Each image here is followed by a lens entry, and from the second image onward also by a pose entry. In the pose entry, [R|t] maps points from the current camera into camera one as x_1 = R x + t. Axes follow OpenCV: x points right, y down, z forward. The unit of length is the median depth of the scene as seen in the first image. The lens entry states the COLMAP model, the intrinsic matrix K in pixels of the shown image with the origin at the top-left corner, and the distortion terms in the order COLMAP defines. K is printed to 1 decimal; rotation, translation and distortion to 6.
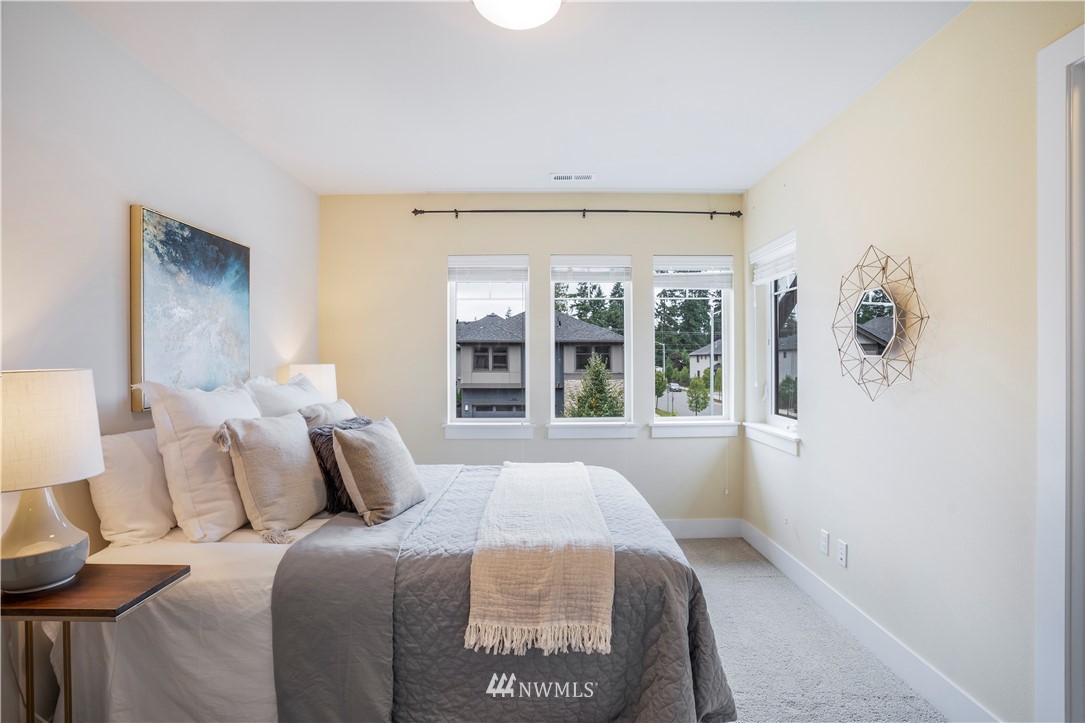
lens RADIAL K [[544.5, 0, 534.4], [0, 544.5, 357.2], [0, 0, 1]] dist [-0.078349, 0.036334]
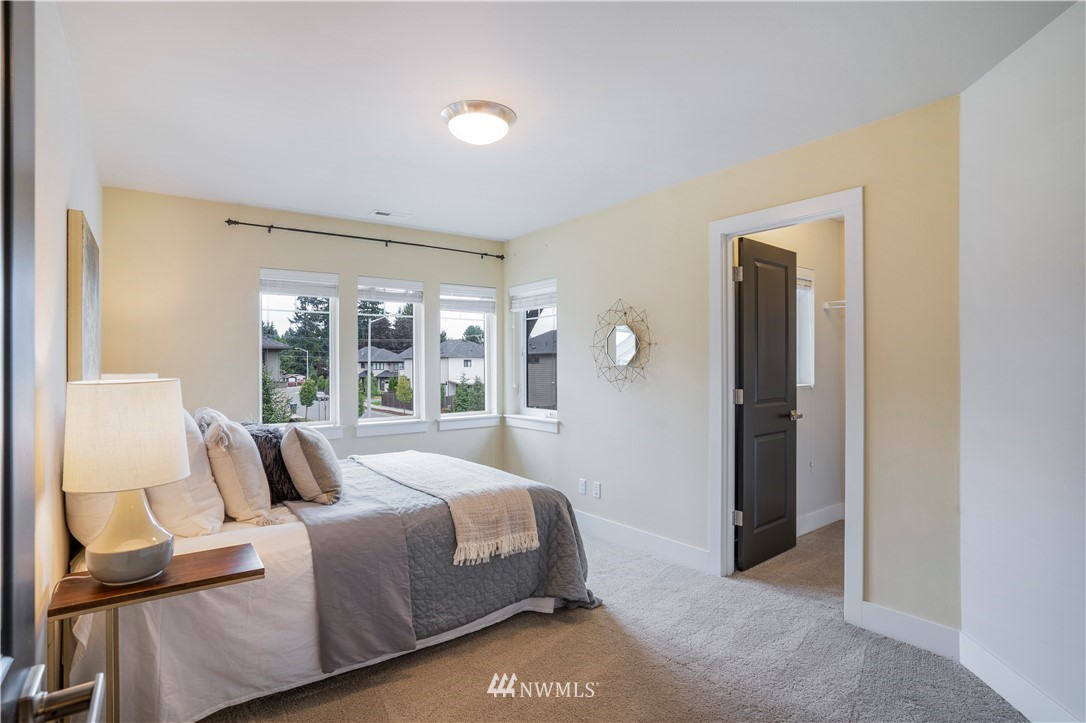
lens RADIAL K [[545.0, 0, 534.9], [0, 545.0, 357.2], [0, 0, 1]] dist [-0.078349, 0.036334]
pose [[0.813452, 0.006295, 0.581597, -0.756074], [0.001718, 0.999911, -0.013225, -0.004735], [-0.581629, 0.011757, 0.813369, -0.313129]]
